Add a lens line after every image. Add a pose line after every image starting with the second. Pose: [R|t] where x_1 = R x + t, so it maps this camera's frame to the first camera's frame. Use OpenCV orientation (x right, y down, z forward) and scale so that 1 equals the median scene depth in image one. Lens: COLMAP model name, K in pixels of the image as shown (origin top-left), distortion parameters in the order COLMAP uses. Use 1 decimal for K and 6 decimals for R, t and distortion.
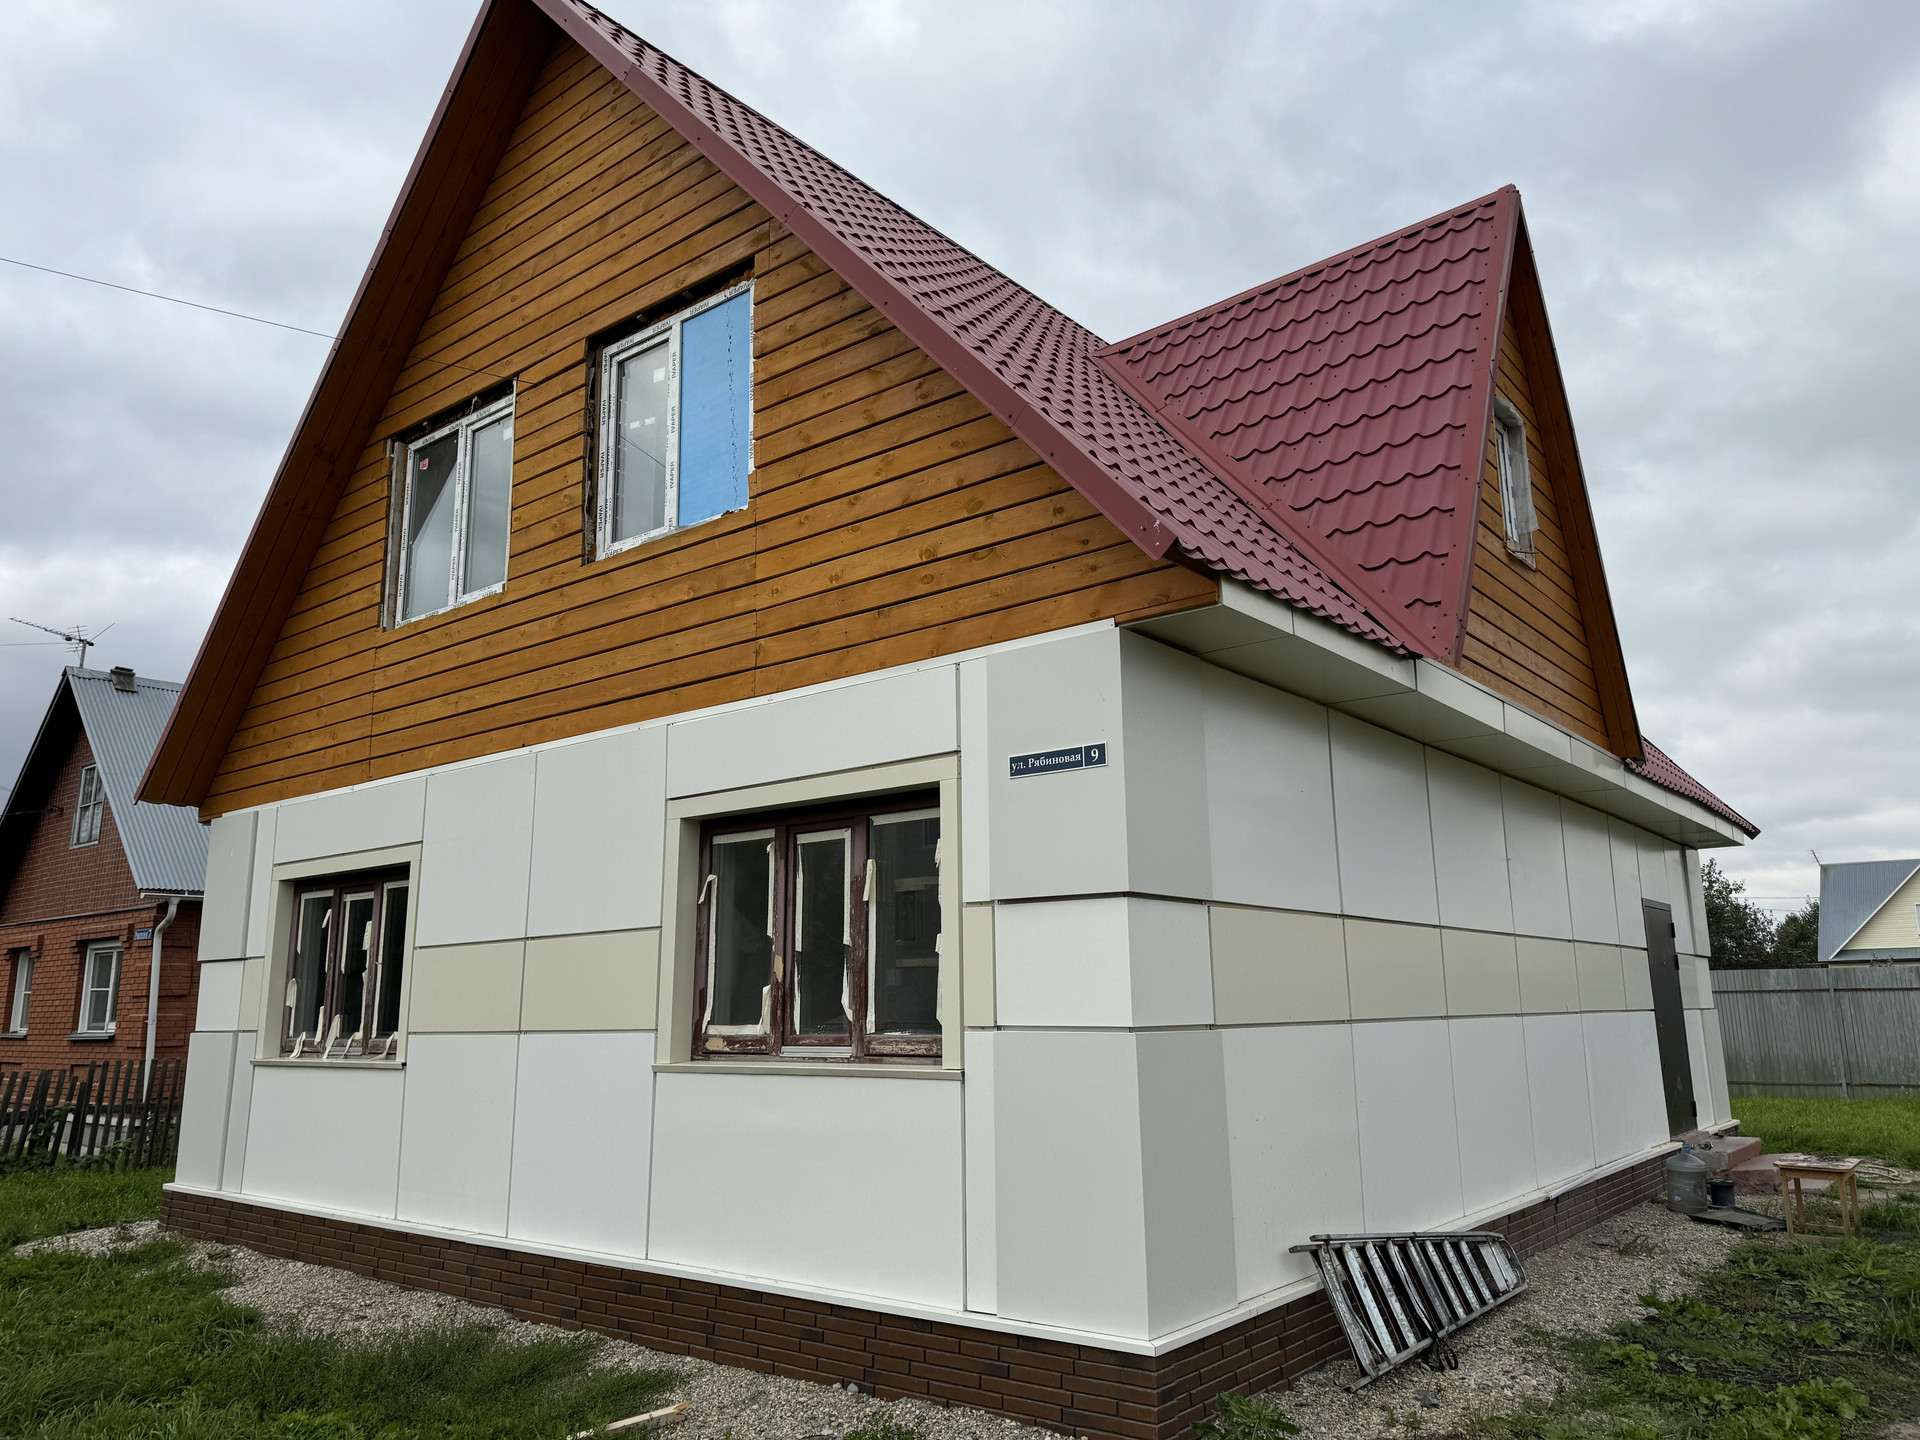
lens RADIAL K [[1354.8, 0, 961.6], [0, 1354.8, 721.4], [0, 0, 1]] dist [0.078604, -0.079642]
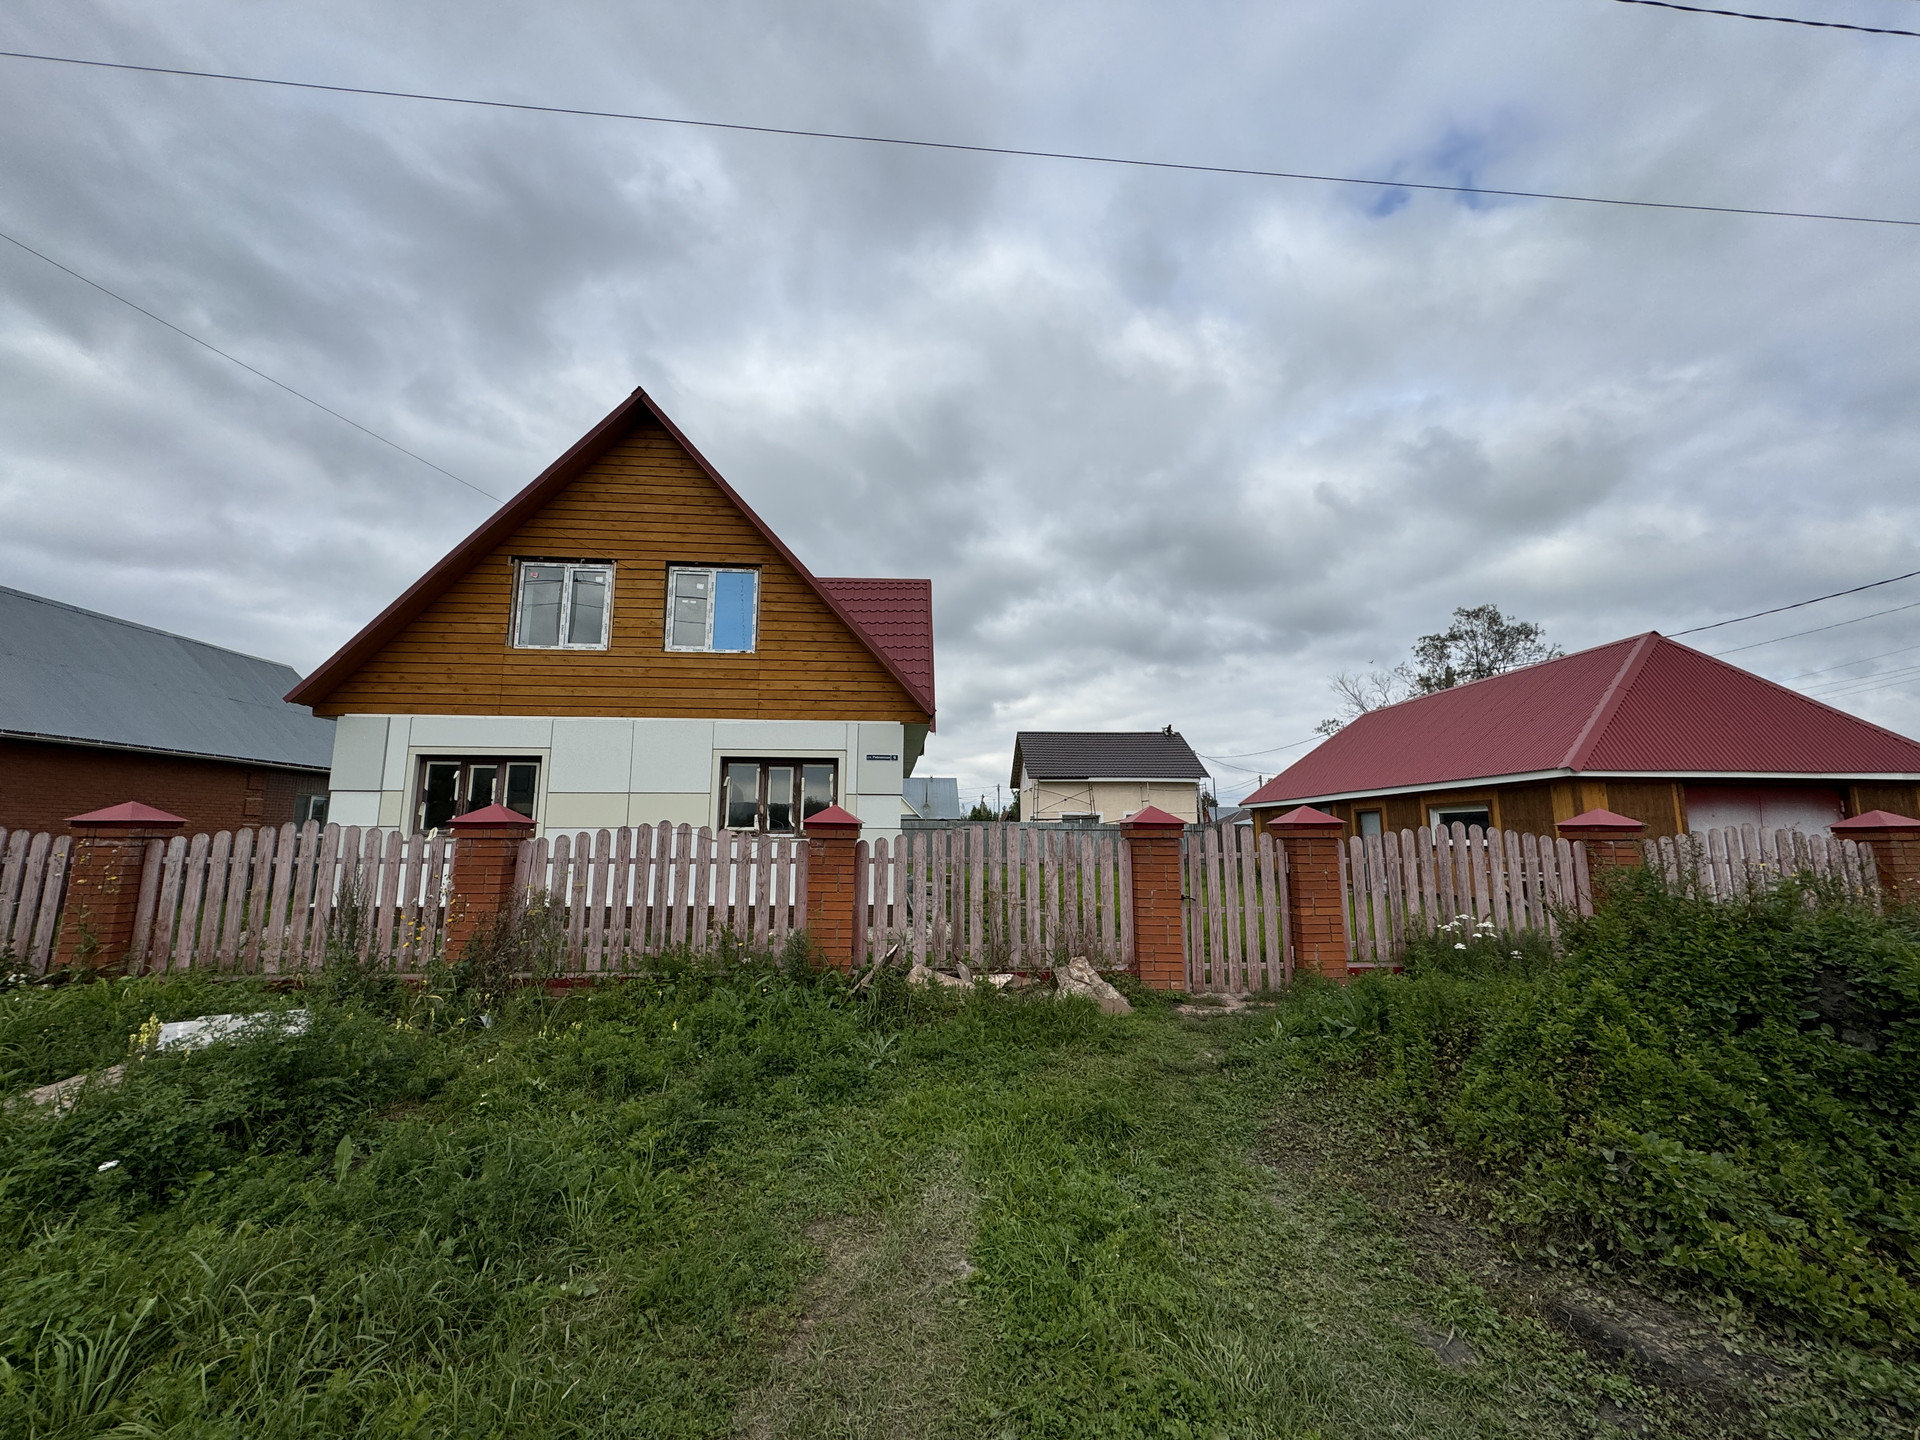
lens RADIAL K [[762.8, 0, 957.8], [0, 762.8, 726.9], [0, 0, 1]] dist [0.007005, 0.001080]
pose [[0.720461, 0.125849, 0.681981, -0.898312], [-0.152950, 0.988016, -0.020743, -0.030976], [-0.676419, -0.089365, 0.731076, -0.484999]]
